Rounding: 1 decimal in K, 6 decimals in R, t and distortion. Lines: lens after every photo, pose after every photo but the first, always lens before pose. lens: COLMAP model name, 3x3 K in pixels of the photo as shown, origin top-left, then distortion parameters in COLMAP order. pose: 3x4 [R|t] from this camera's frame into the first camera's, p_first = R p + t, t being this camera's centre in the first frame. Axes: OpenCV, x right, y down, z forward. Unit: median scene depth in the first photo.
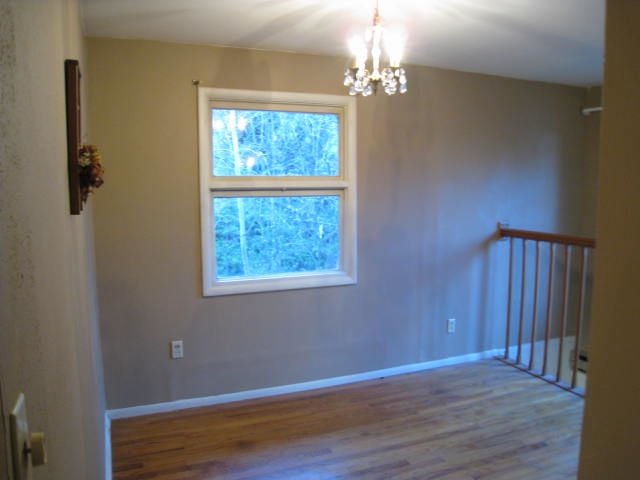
lens RADIAL K [[521.8, 0, 320.9], [0, 521.8, 250.9], [0, 0, 1]] dist [-0.125861, 0.044708]
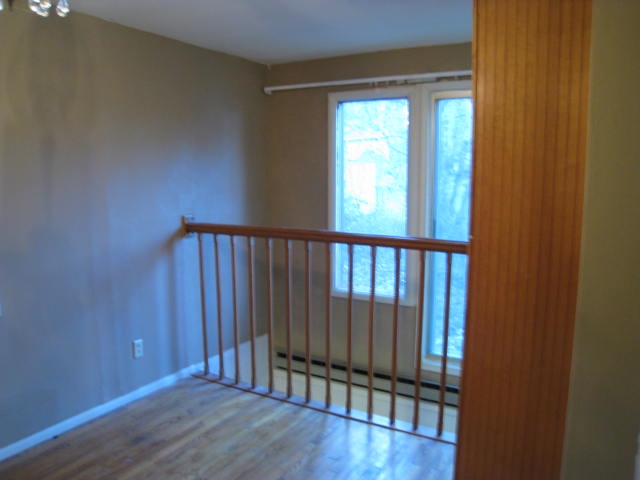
lens RADIAL K [[521.8, 0, 320.9], [0, 521.8, 250.9], [0, 0, 1]] dist [-0.125861, 0.044708]
pose [[0.796704, -0.086041, 0.598213, 0.017687], [0.077312, 0.996191, 0.040318, -0.016804], [-0.599404, 0.014127, 0.800322, 0.206395]]
